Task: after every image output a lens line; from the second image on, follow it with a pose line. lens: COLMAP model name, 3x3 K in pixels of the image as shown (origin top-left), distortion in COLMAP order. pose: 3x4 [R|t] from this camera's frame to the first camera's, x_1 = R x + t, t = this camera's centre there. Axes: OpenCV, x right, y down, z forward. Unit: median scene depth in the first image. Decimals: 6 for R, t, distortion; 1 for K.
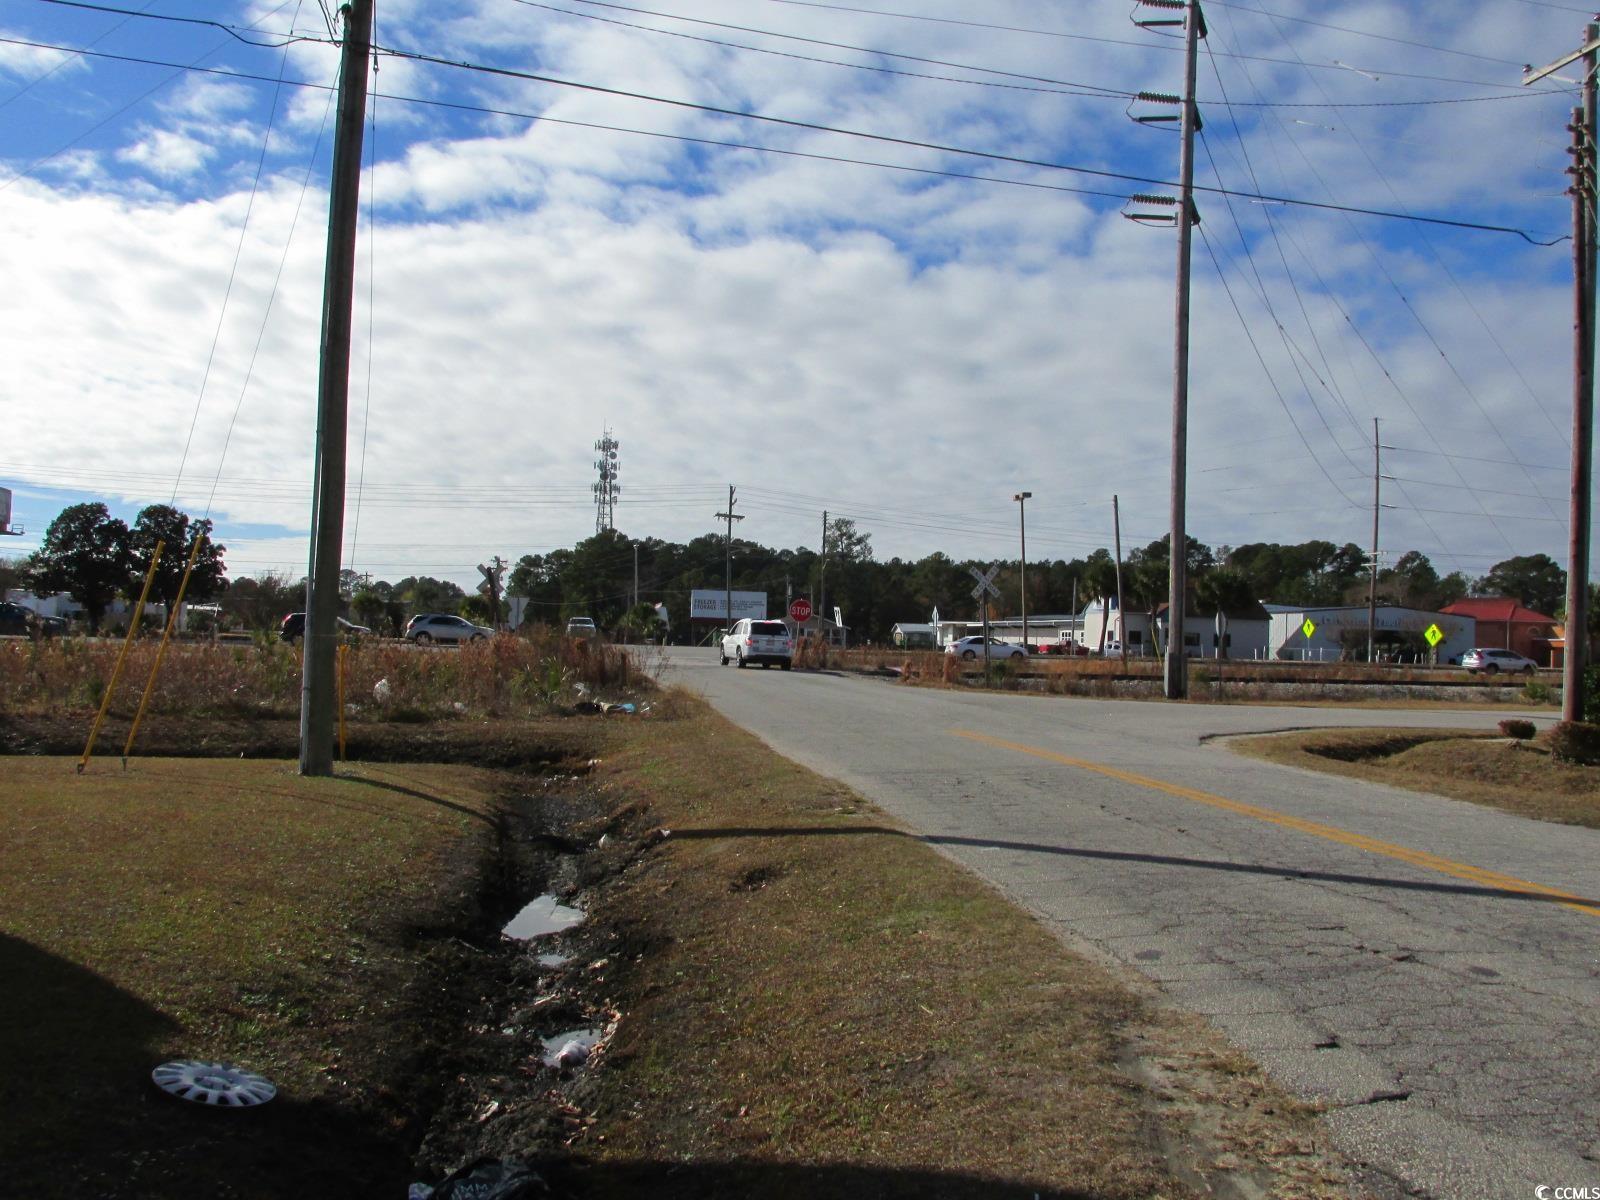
lens RADIAL K [[1336.7, 0, 793.2], [0, 1336.7, 605.4], [0, 0, 1]] dist [-0.020421, 0.002378]
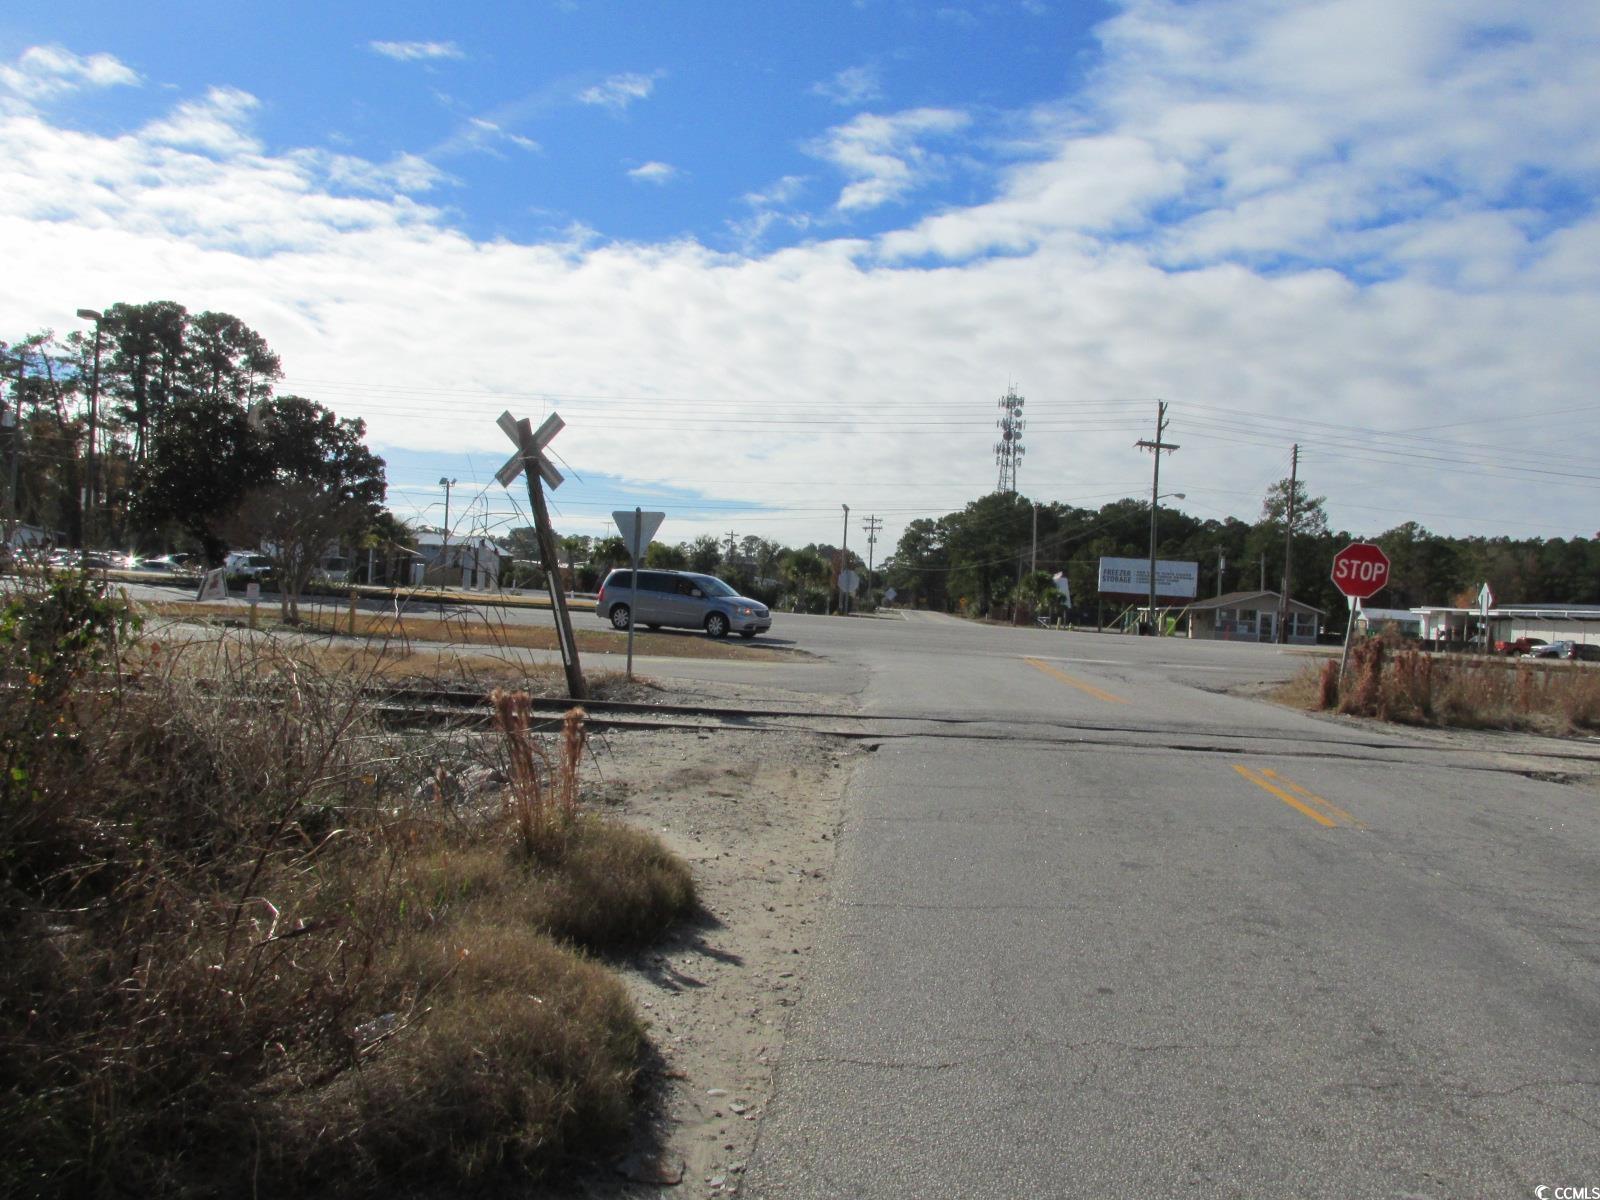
lens RADIAL K [[1331.2, 0, 800.6], [0, 1331.2, 580.5], [0, 0, 1]] dist [-0.025698, 0.006214]
pose [[0.955232, 0.028523, -0.294480, -0.045408], [-0.028288, 0.999587, 0.005059, 0.011880], [0.294502, 0.003498, 0.955644, 0.670905]]
